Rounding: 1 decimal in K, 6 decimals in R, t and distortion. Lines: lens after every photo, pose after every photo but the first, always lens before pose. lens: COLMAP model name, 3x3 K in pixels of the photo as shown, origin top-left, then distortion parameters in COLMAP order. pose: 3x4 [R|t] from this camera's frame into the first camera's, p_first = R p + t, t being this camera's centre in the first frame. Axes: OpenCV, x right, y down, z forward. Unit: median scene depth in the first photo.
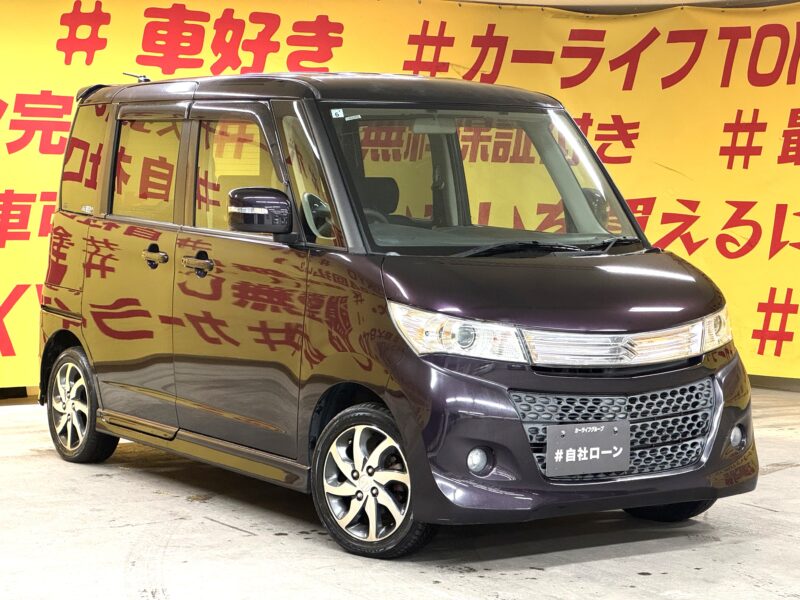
lens RADIAL K [[1902.5, 0, 404.7], [0, 1902.5, 307.7], [0, 0, 1]] dist [0.253540, 0.000000]
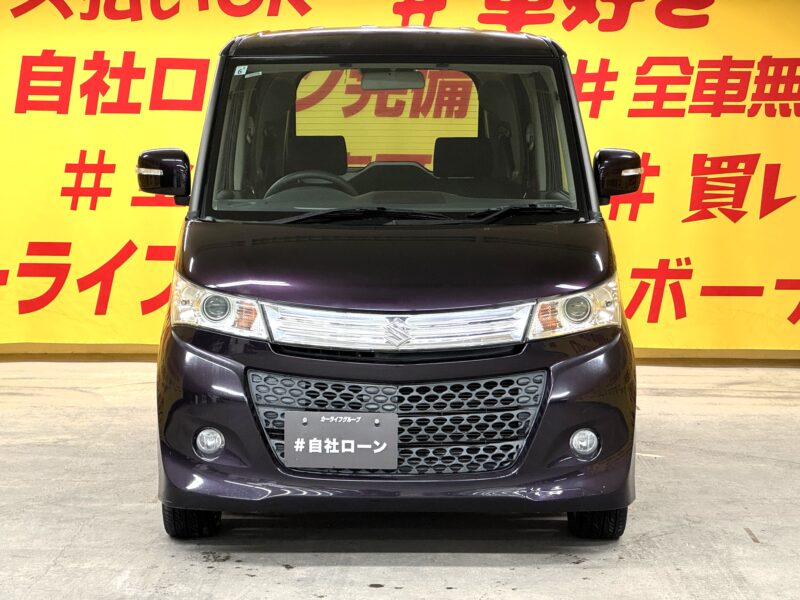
lens RADIAL K [[1902.5, 0, 366.1], [0, 1902.5, 303.5], [0, 0, 1]] dist [0.253540, 0.000000]
pose [[0.814835, 0.044538, -0.577979, 0.606699], [-0.034606, 0.999003, 0.028195, -0.015569], [0.578658, -0.002973, 0.815565, 0.273084]]
